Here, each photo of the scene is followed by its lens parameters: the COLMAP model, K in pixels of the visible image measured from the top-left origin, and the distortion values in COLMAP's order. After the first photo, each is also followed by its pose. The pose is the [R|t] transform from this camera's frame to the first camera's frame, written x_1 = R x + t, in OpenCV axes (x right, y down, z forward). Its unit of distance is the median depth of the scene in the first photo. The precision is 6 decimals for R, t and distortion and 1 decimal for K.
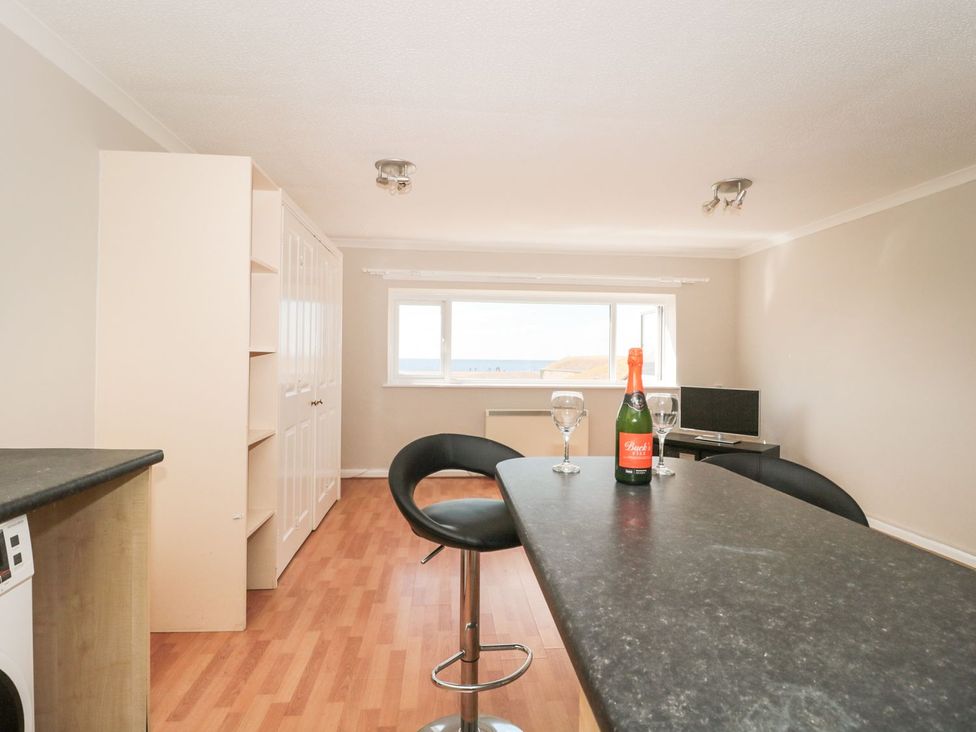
lens RADIAL K [[518.1, 0, 487.2], [0, 518.1, 363.1], [0, 0, 1]] dist [-0.002465, -0.000161]
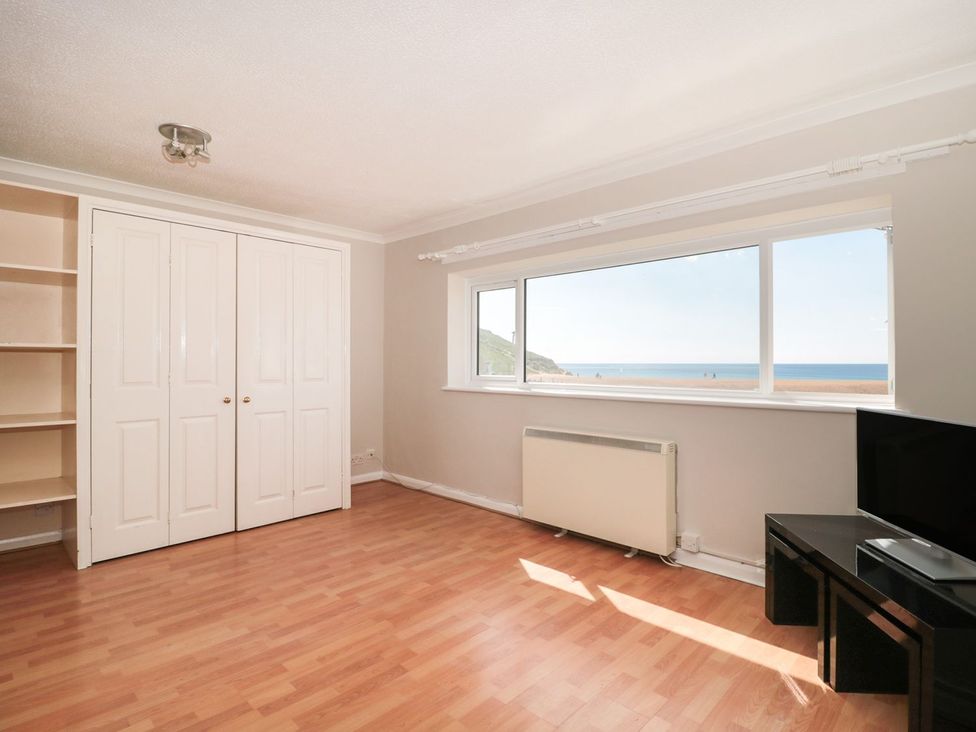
lens RADIAL K [[518.1, 0, 486.7], [0, 518.1, 366.3], [0, 0, 1]] dist [-0.002465, -0.000161]
pose [[0.644982, -0.007454, -0.764162, 0.500365], [0.004294, 0.999972, -0.006130, 0.012266], [0.764186, 0.000673, 0.644995, 0.504455]]
